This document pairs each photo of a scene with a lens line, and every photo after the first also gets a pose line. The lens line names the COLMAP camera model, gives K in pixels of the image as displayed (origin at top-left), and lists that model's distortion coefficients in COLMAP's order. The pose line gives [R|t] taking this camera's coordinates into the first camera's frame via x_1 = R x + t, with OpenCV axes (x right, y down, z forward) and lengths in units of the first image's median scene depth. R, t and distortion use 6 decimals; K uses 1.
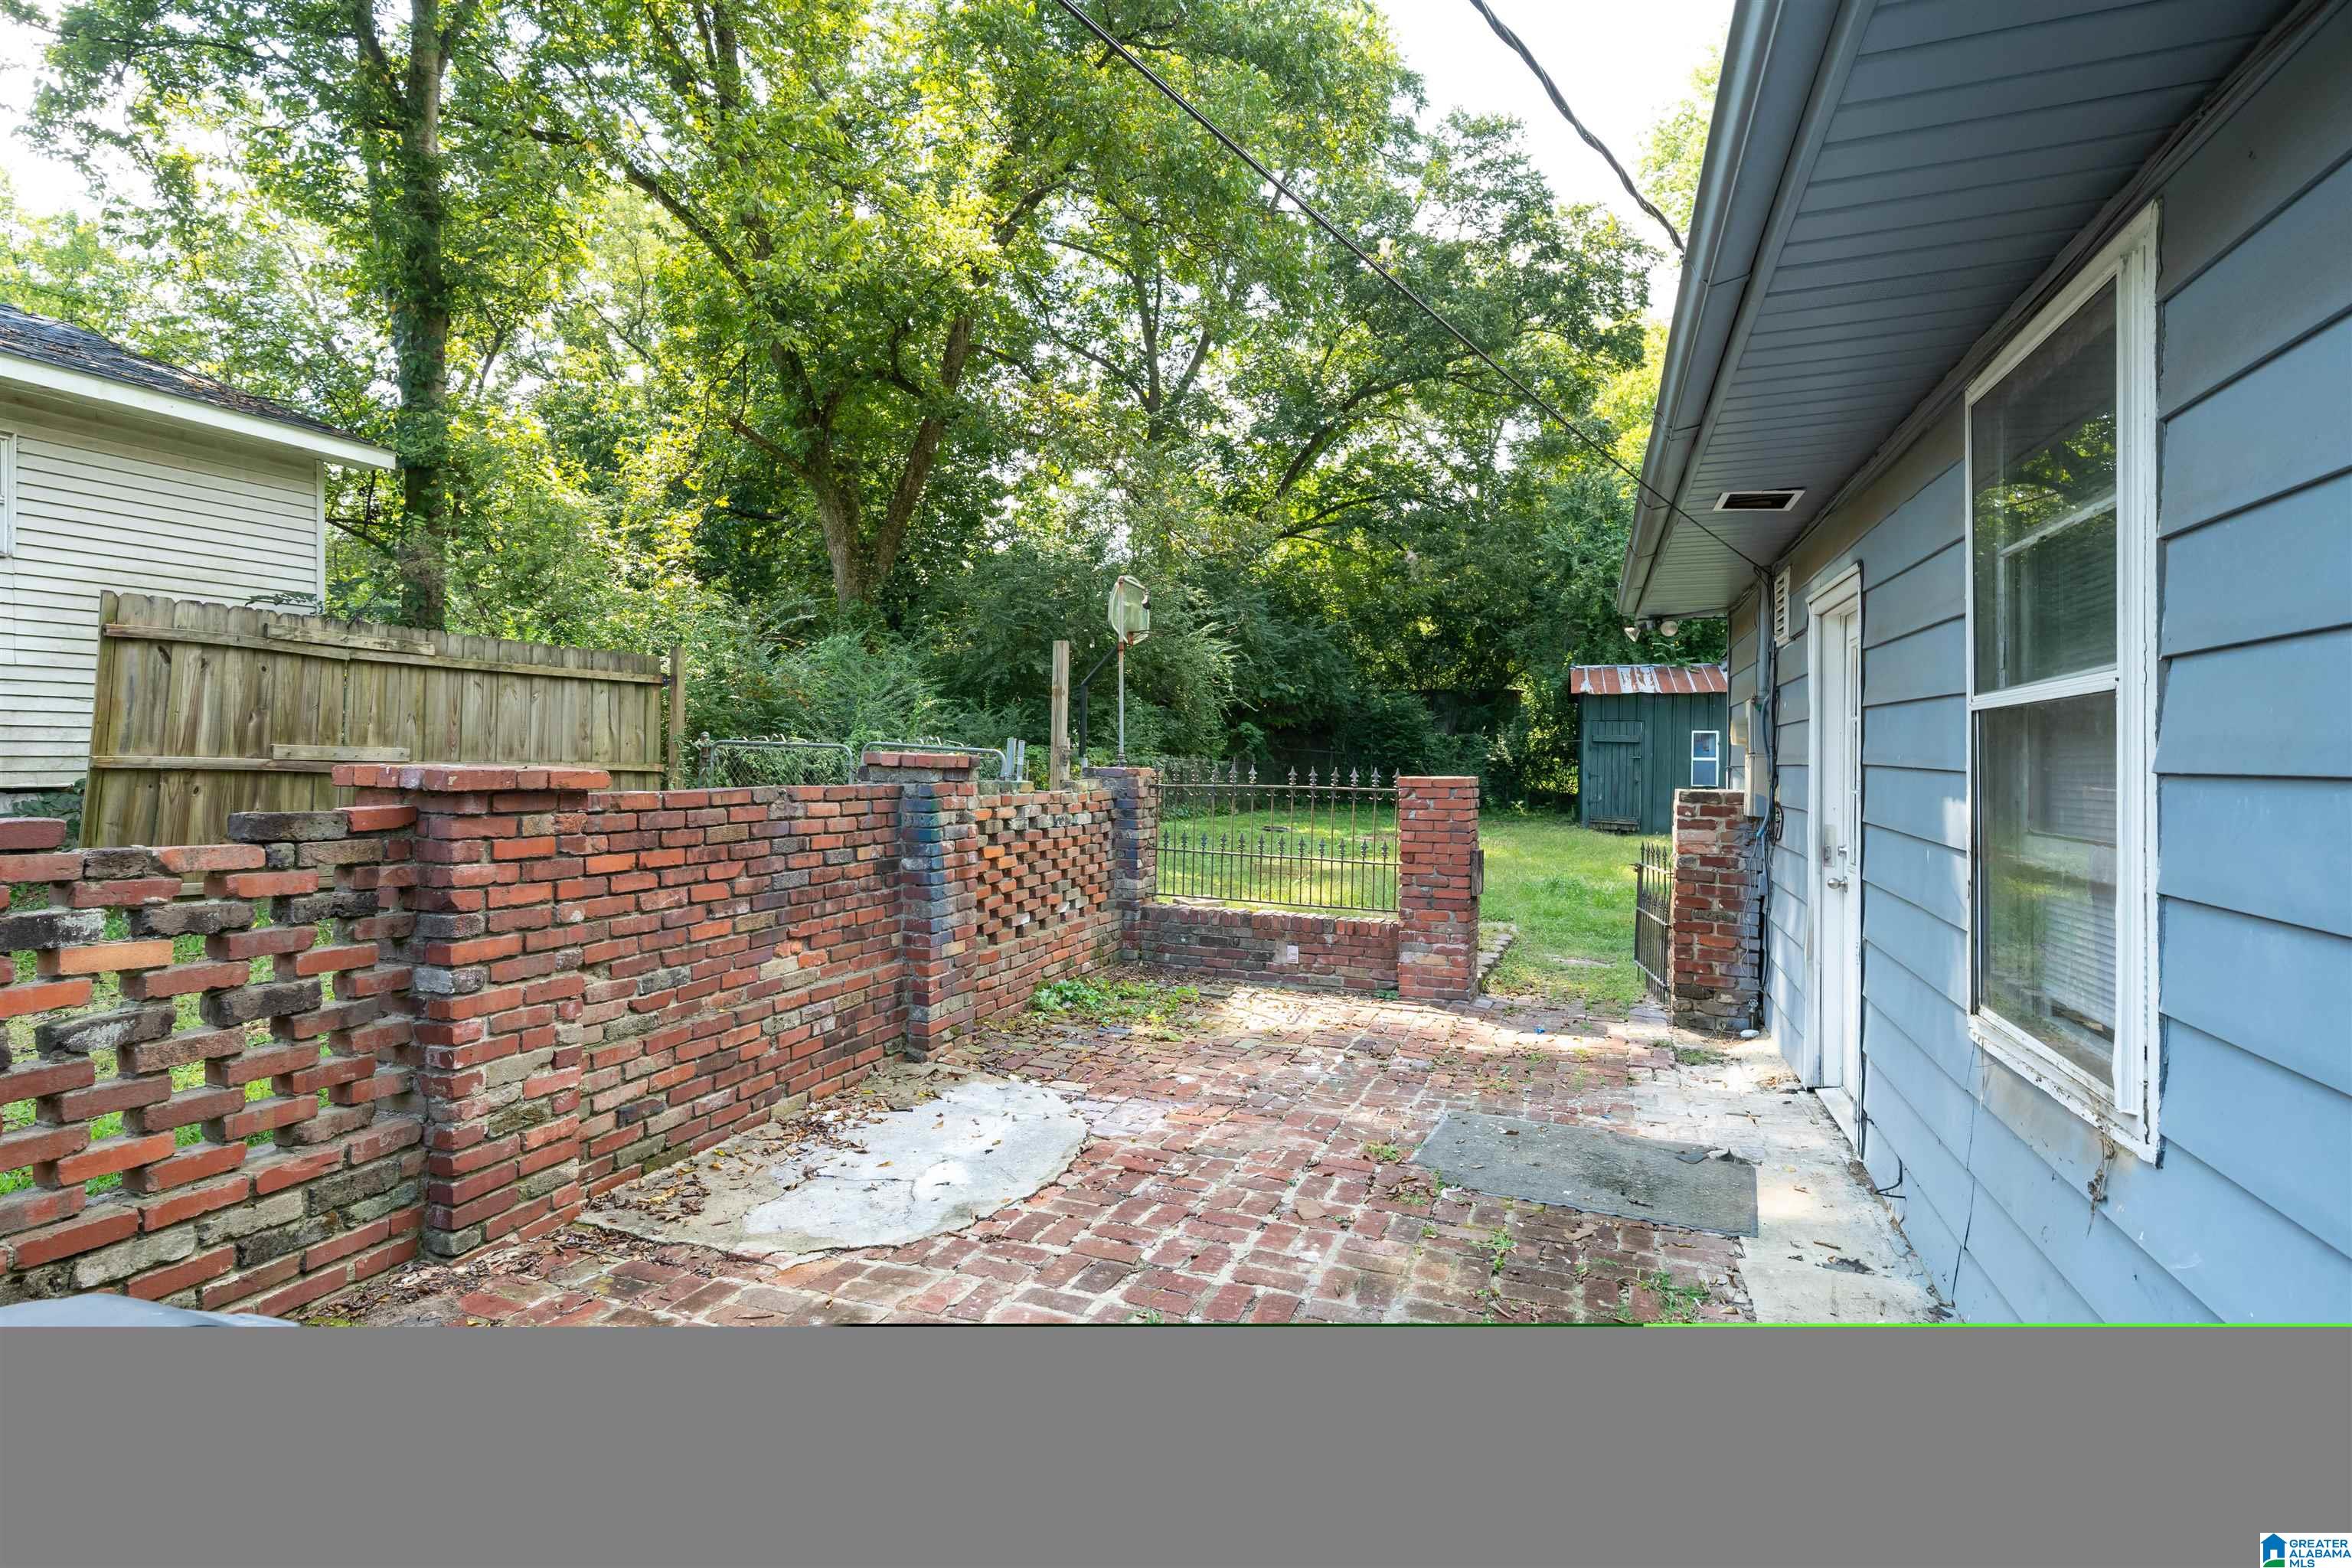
lens RADIAL K [[1075.5, 0, 1187.5], [0, 1075.5, 735.4], [0, 0, 1]] dist [0.001377, 0.000160]
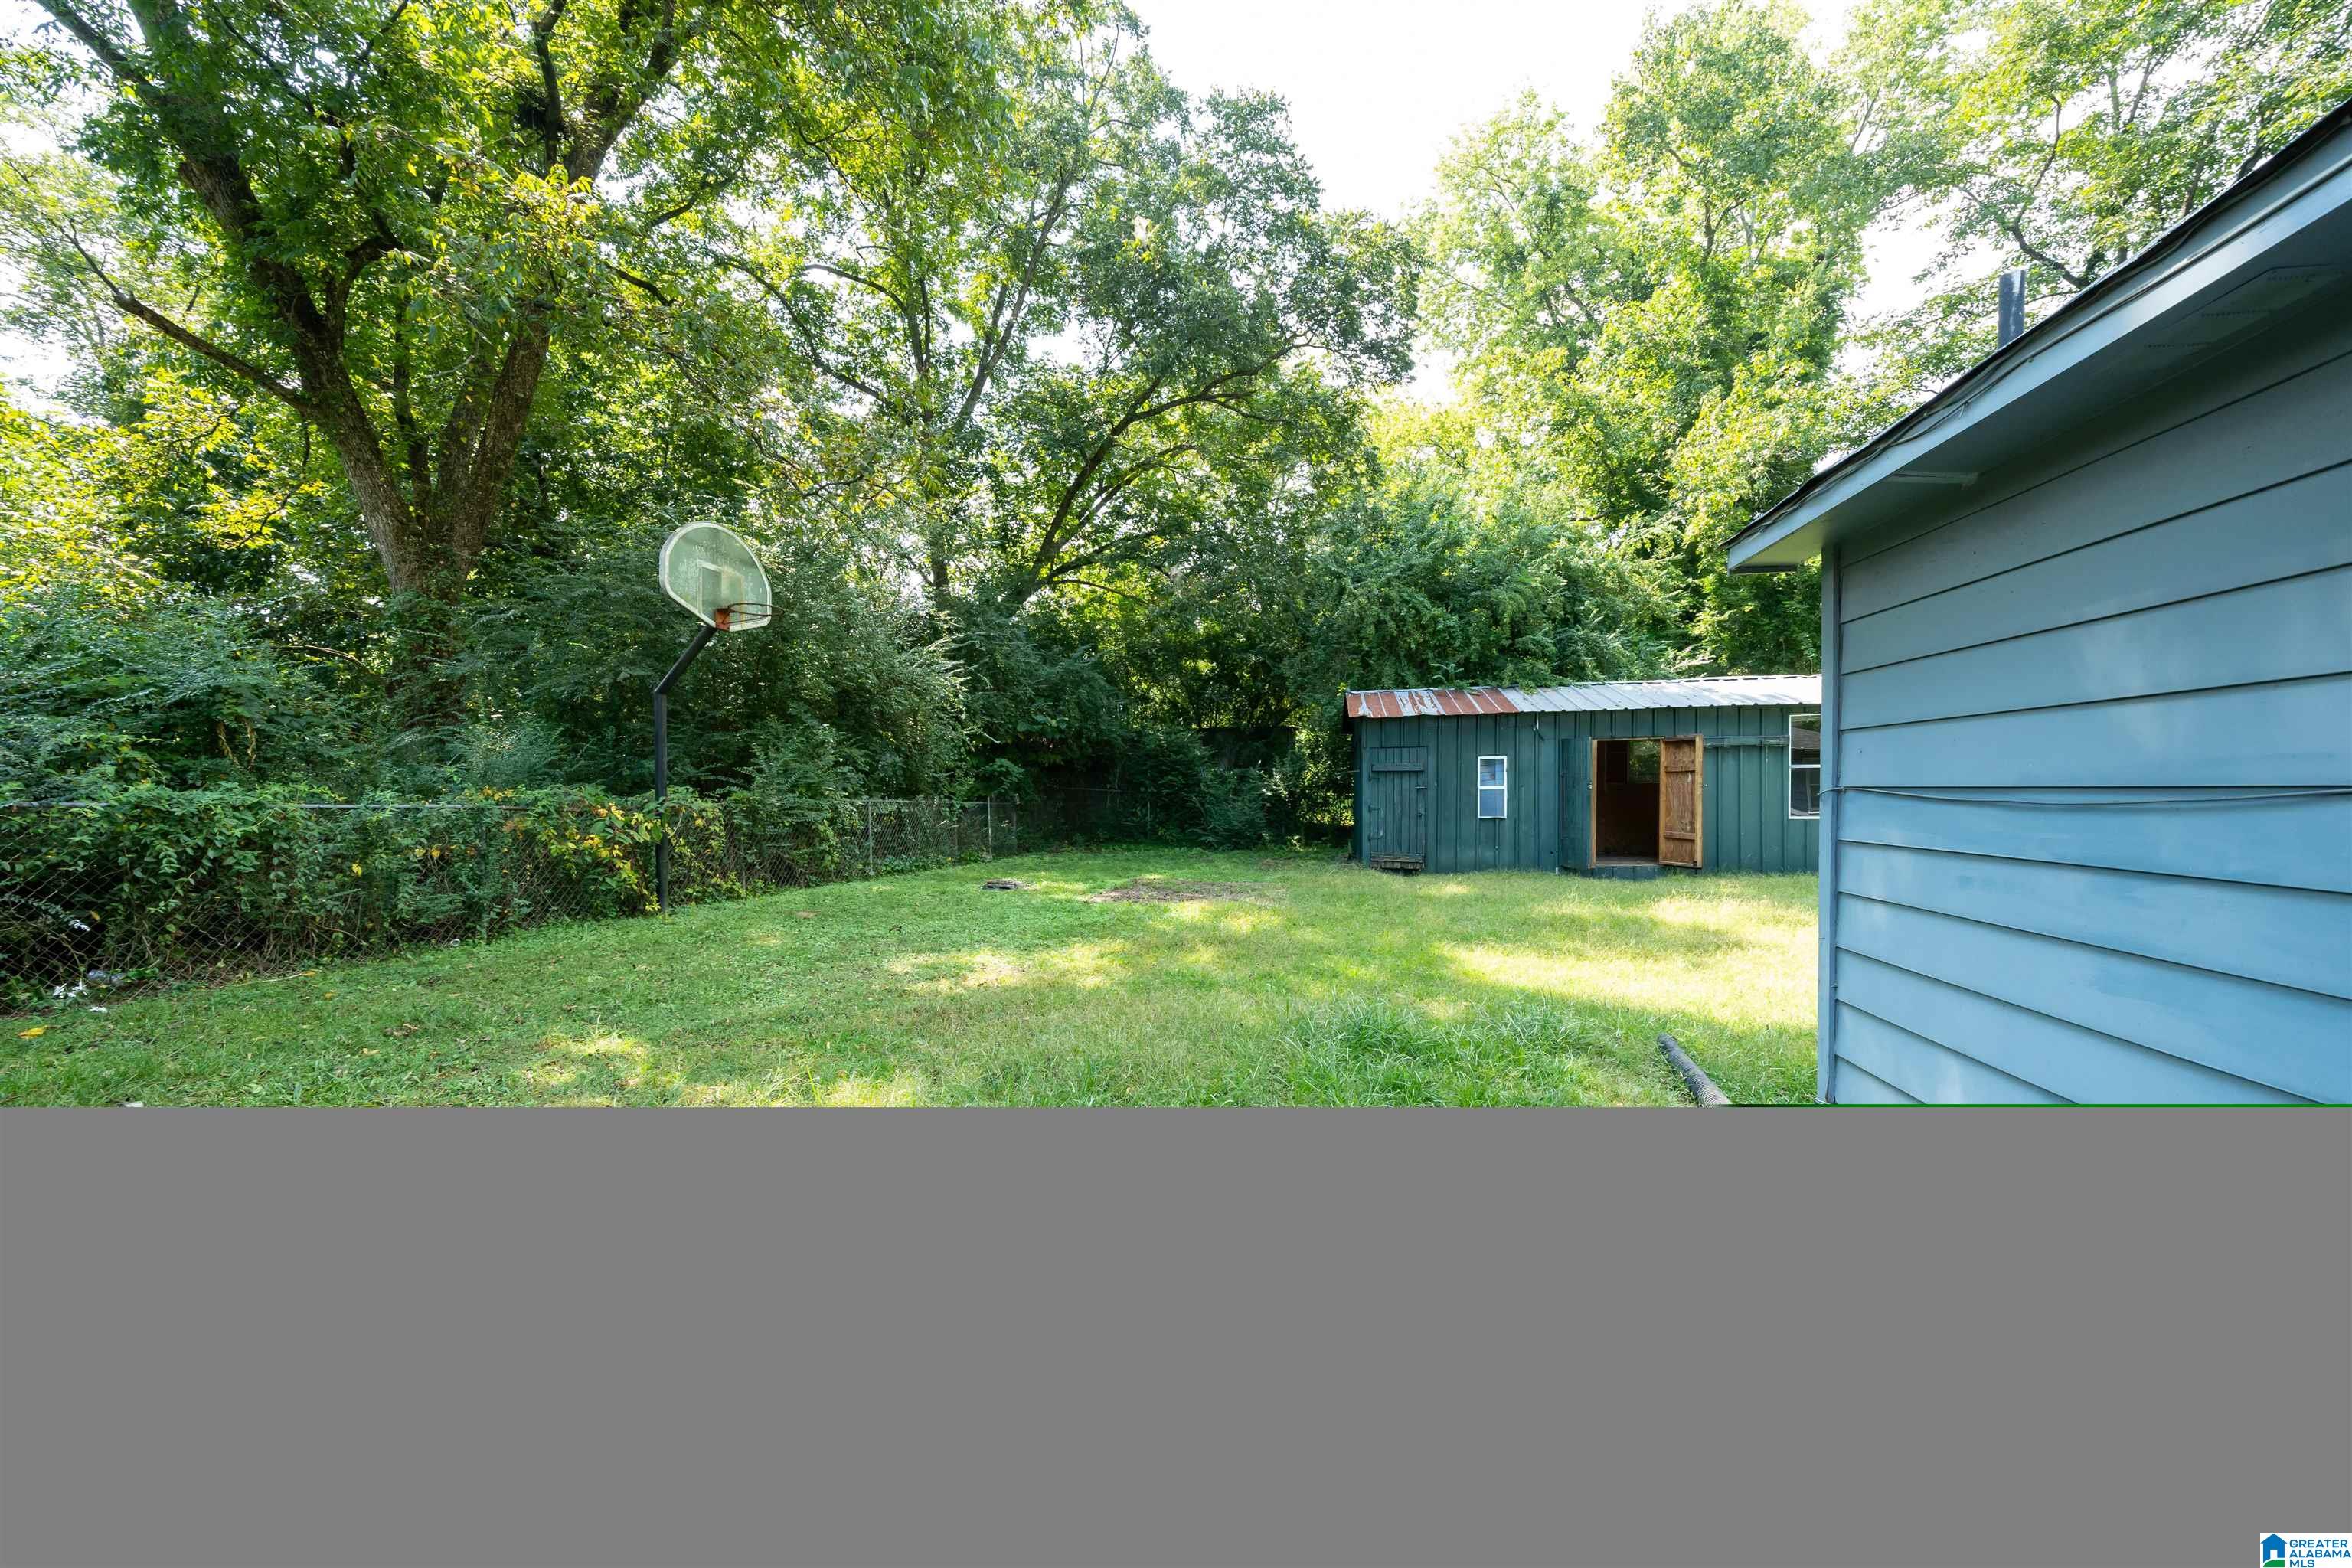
lens RADIAL K [[817.7, 0, 1173.0], [0, 817.7, 792.9], [0, 0, 1]] dist [-0.002767, 0.000074]
pose [[0.988816, -0.020808, 0.147681, 0.086689], [0.018979, 0.999725, 0.013783, 0.009054], [-0.147928, -0.010826, 0.988939, 0.273425]]
